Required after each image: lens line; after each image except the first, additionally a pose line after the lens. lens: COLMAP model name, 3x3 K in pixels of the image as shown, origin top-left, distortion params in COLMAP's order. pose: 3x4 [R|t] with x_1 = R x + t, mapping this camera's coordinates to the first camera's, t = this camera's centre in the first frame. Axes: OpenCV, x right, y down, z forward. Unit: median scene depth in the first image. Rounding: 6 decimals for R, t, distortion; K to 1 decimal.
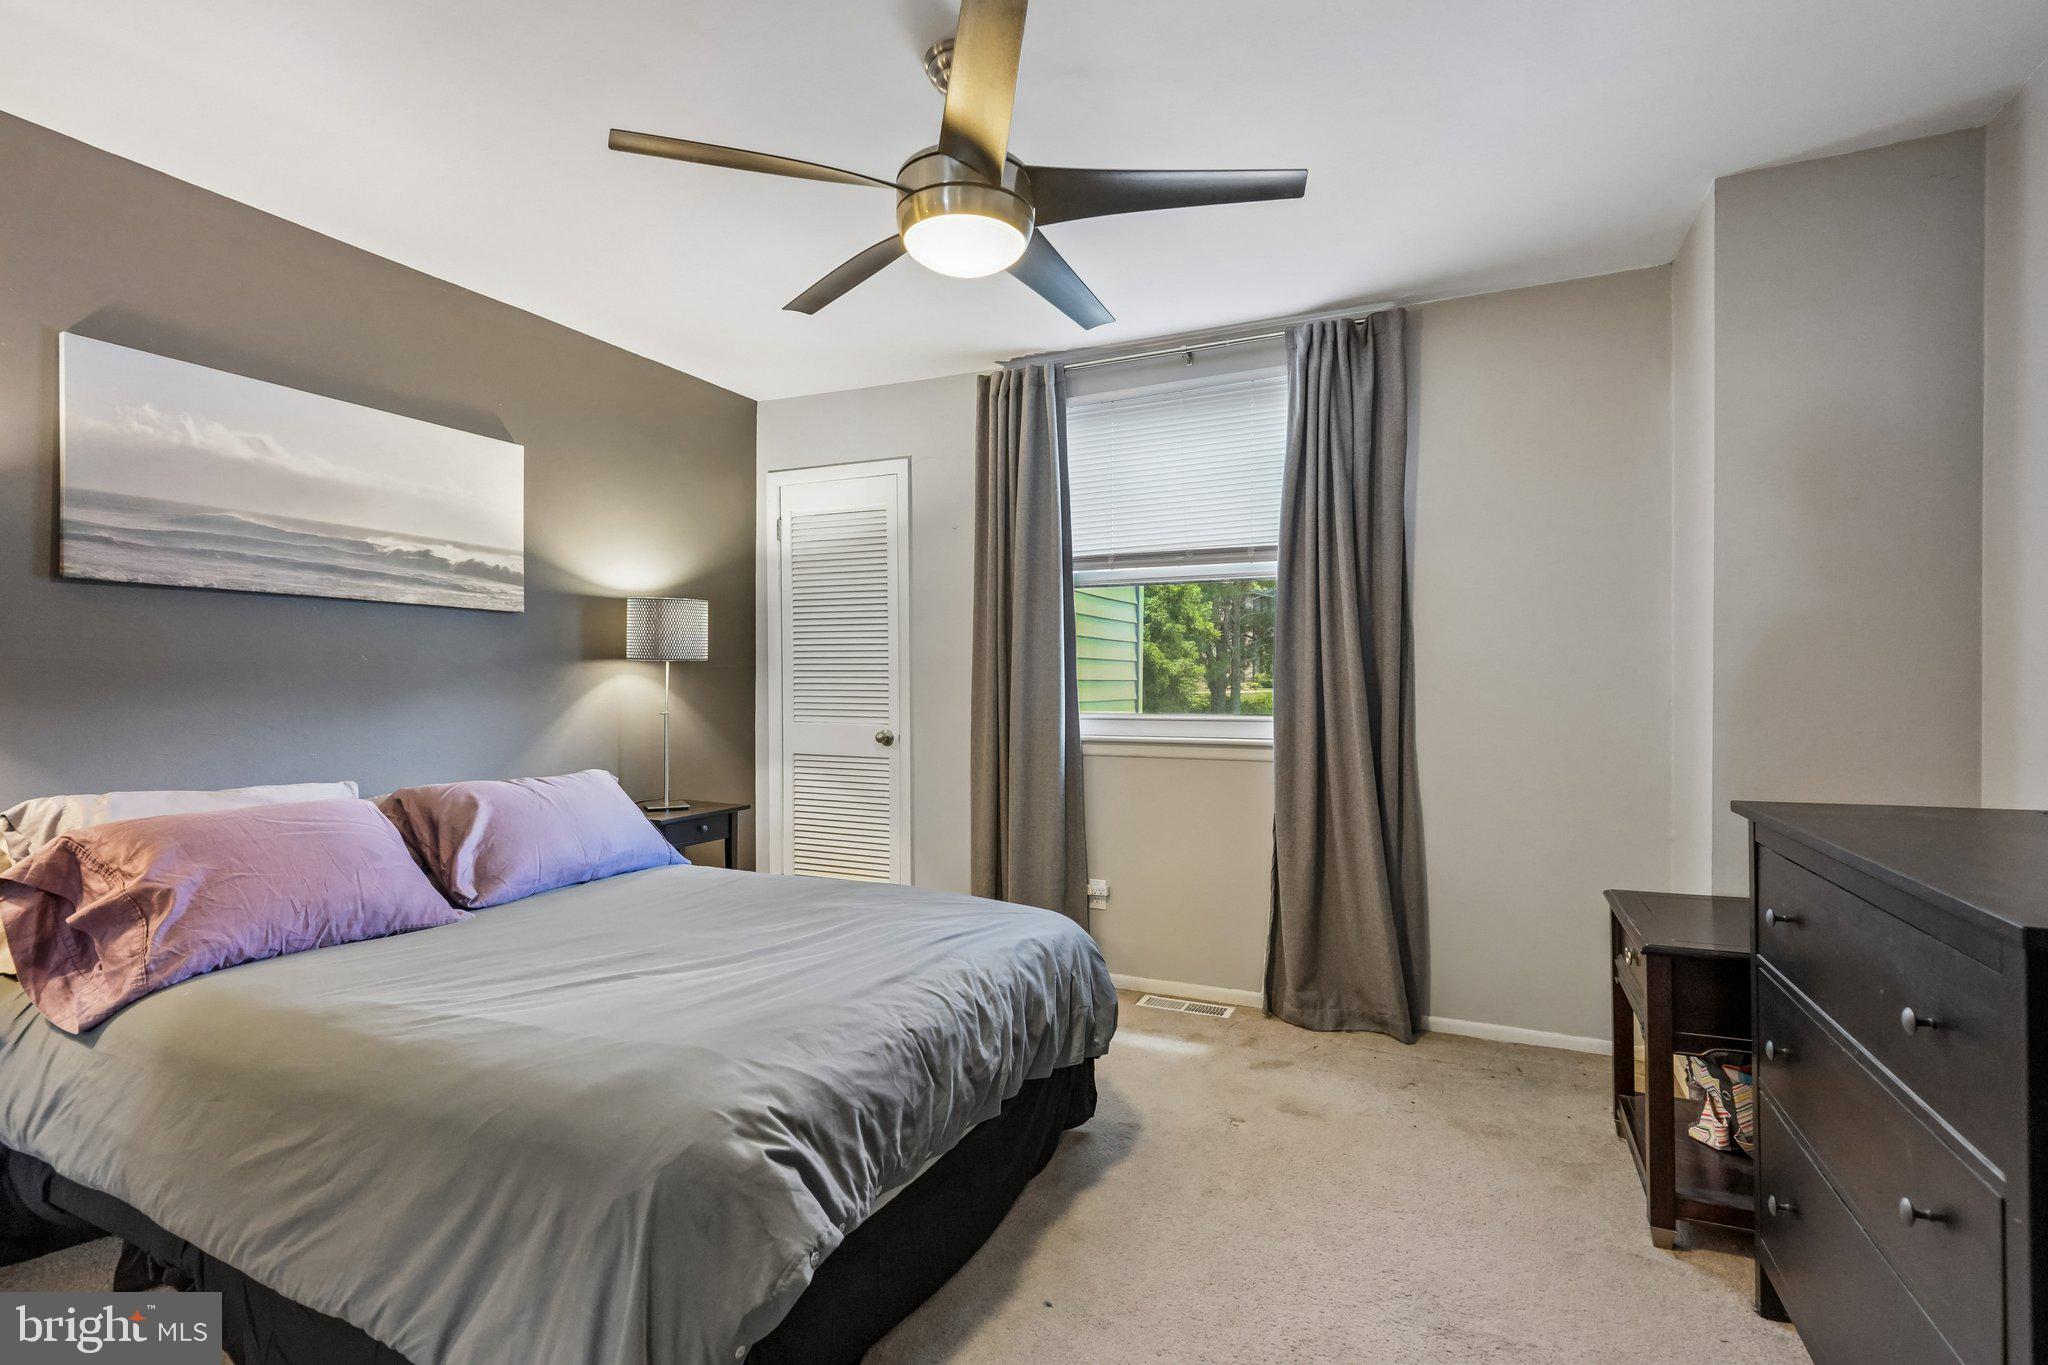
lens RADIAL K [[984.3, 0, 1027.2], [0, 984.3, 674.8], [0, 0, 1]] dist [0.002540, -0.001442]
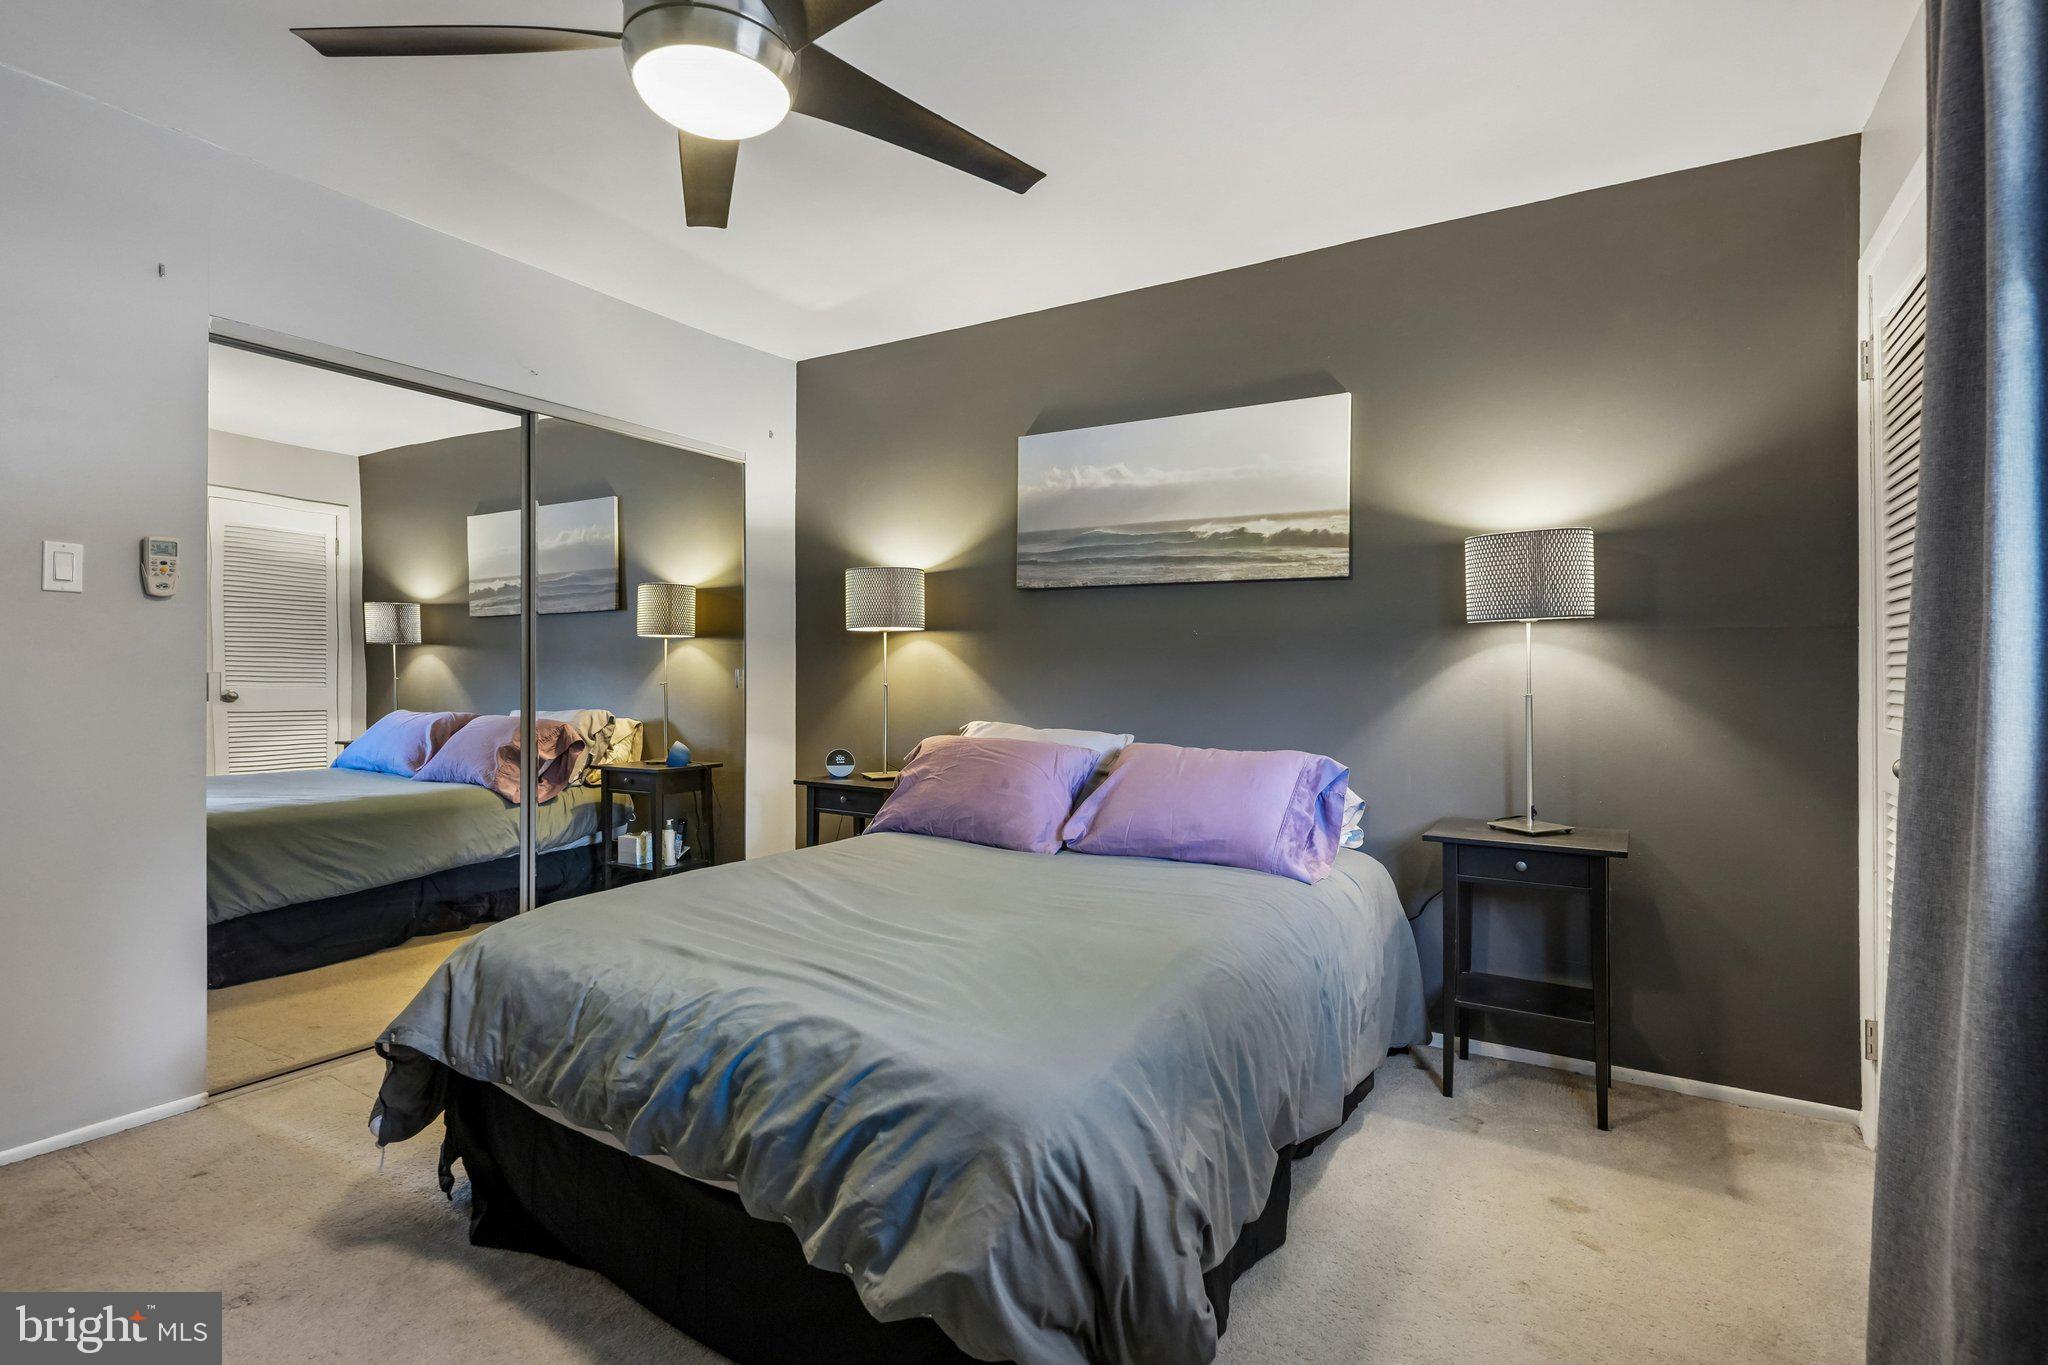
lens RADIAL K [[984.3, 0, 1028.3], [0, 984.3, 680.8], [0, 0, 1]] dist [0.002540, -0.001442]
pose [[-0.120165, 0.003485, -0.992748, 0.475616], [-0.003959, 0.999984, 0.003990, 0.034138], [0.992746, 0.004410, -0.120150, 0.925024]]
